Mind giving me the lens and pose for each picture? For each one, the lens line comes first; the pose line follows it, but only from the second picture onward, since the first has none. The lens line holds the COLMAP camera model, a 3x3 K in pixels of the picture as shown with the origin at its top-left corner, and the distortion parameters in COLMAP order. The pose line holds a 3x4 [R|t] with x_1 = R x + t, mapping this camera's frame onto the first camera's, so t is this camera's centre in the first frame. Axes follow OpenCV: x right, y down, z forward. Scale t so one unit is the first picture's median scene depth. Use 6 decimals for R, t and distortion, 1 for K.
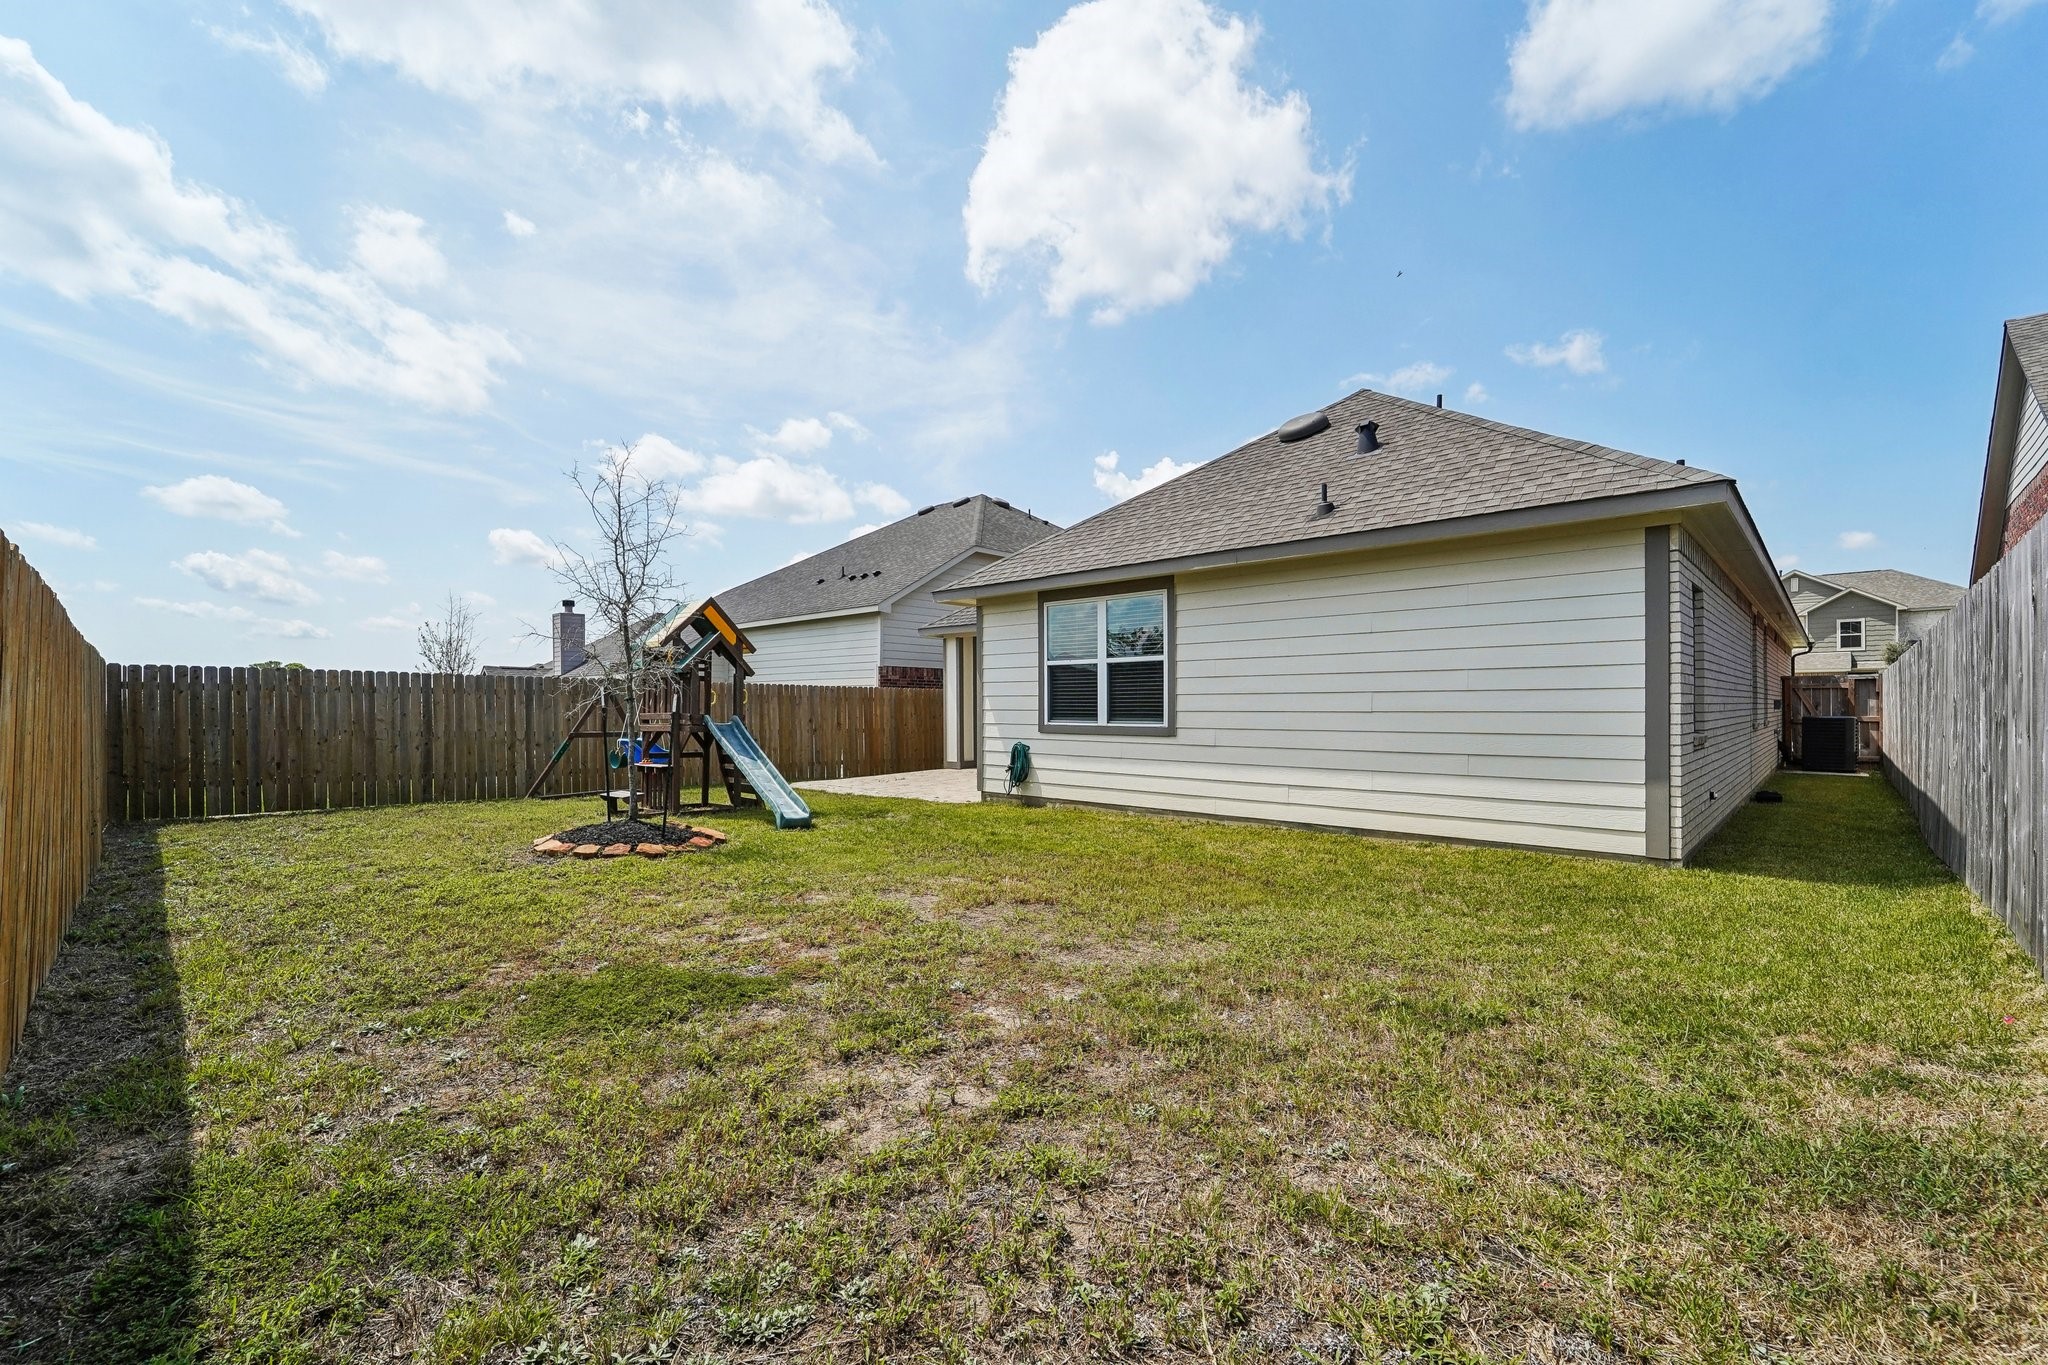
lens RADIAL K [[853.7, 0, 1023.8], [0, 853.7, 692.6], [0, 0, 1]] dist [-0.003128, -0.000232]
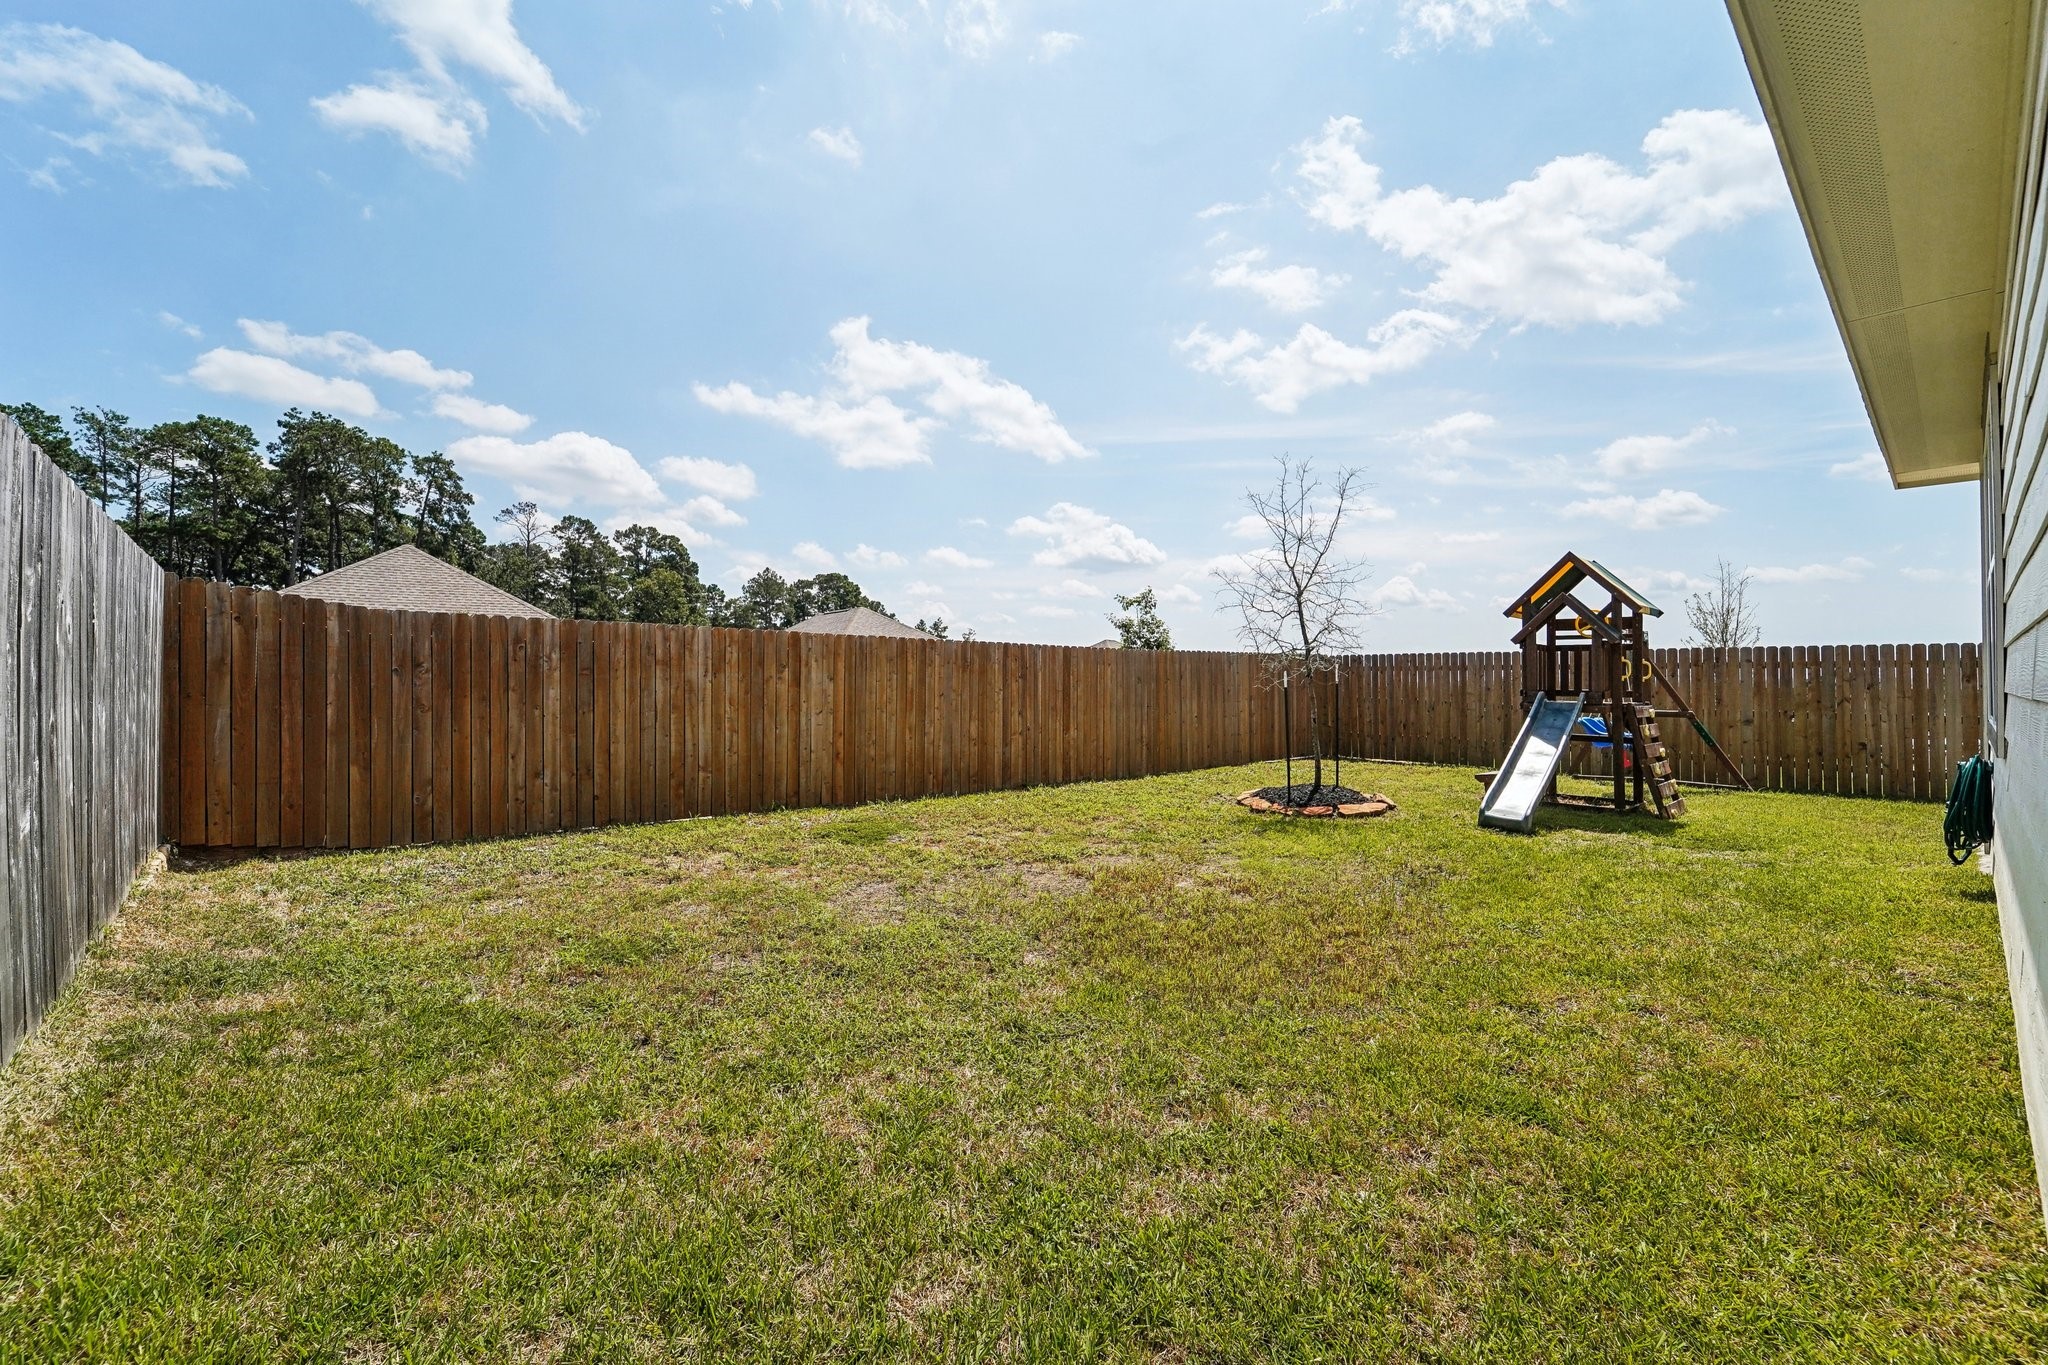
lens RADIAL K [[849.9, 0, 1024.0], [0, 849.9, 682.5], [0, 0, 1]] dist [0.001346, -0.001222]
pose [[-0.077702, -0.001290, -0.996976, 0.527157], [0.014841, 0.999887, -0.002450, 0.012150], [0.996866, -0.014987, -0.077674, 0.543062]]
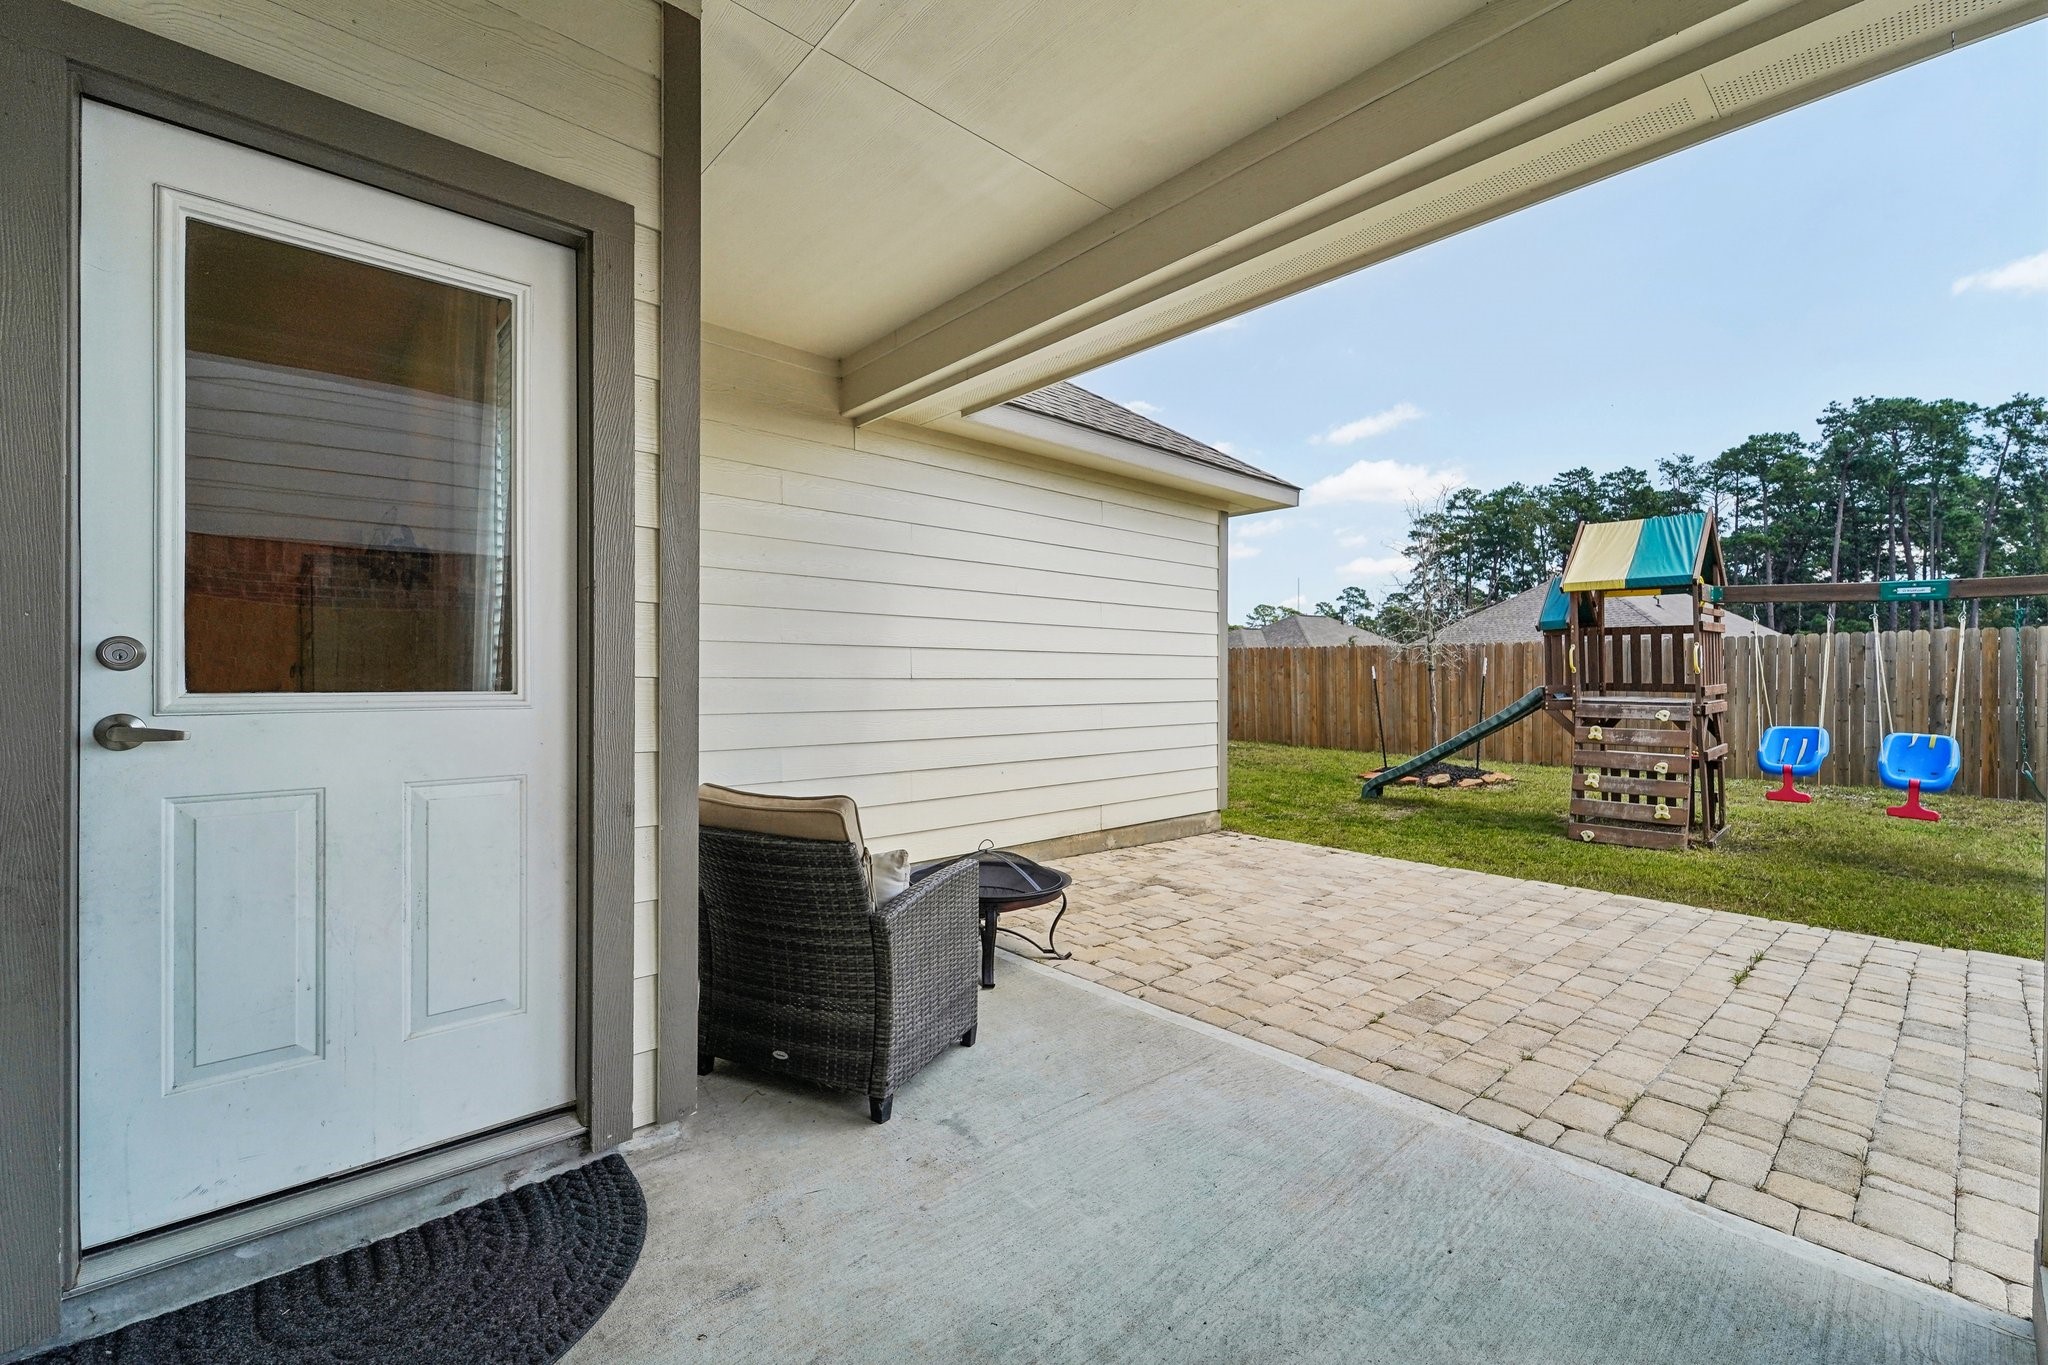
lens RADIAL K [[849.9, 0, 1024.0], [0, 849.9, 682.5], [0, 0, 1]] dist [0.001346, -0.001222]
pose [[-0.997104, -0.000227, 0.076043, 0.047882], [-0.000866, 0.999965, -0.008375, 0.031585], [-0.076039, -0.008417, -0.997069, 1.756902]]
